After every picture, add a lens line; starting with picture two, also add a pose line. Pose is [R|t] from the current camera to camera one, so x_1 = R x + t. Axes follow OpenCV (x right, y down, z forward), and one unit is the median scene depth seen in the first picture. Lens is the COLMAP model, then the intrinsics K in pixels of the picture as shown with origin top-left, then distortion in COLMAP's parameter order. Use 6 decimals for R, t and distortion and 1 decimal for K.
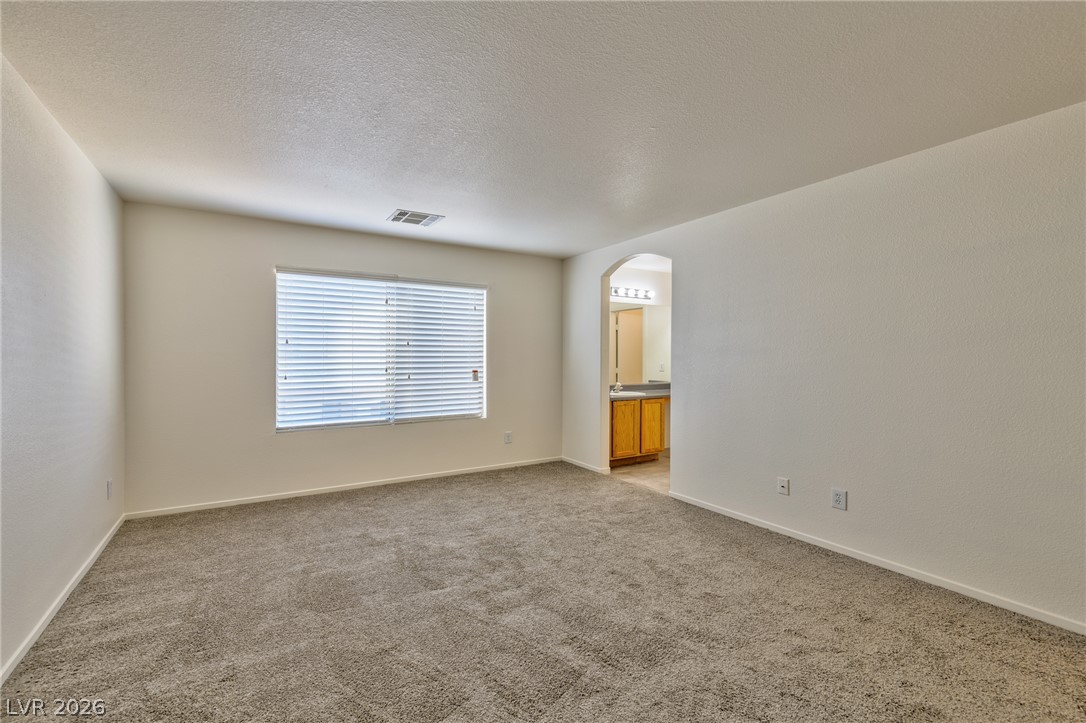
lens RADIAL K [[448.1, 0, 543.0], [0, 448.1, 361.5], [0, 0, 1]] dist [0.010501, -0.000248]
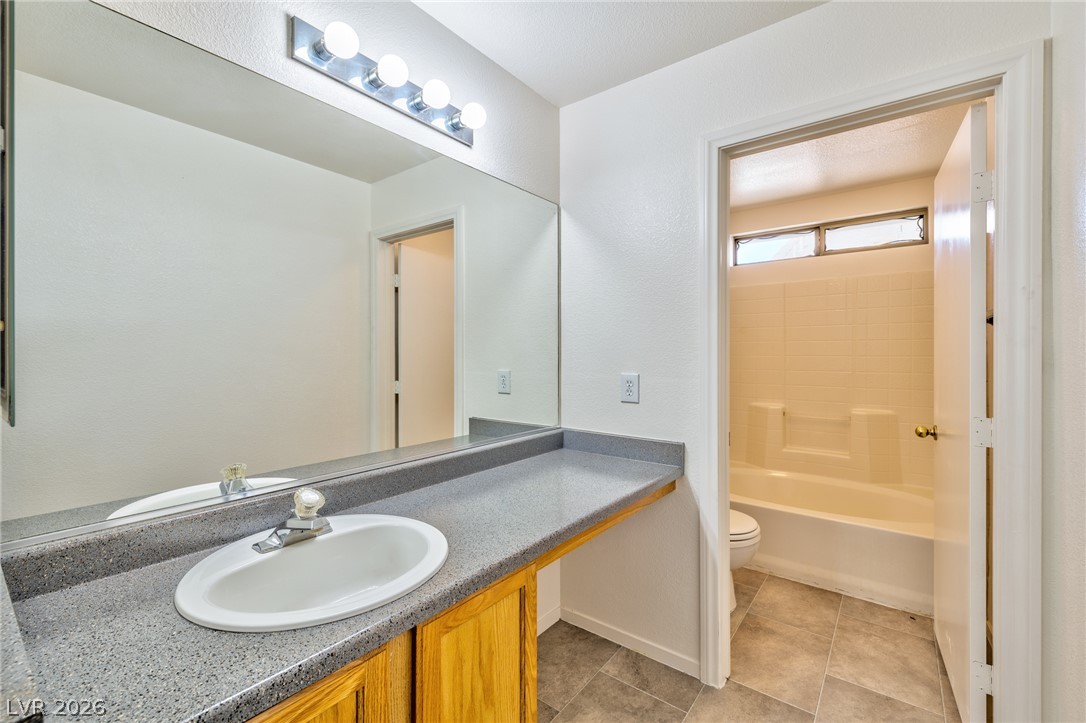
lens RADIAL K [[448.1, 0, 543.0], [0, 448.1, 361.5], [0, 0, 1]] dist [0.010501, -0.000248]
pose [[0.930111, -0.009204, 0.367164, 0.228262], [0.003324, 0.999856, 0.016644, -0.016792], [-0.367264, -0.014260, 0.930007, 0.931908]]
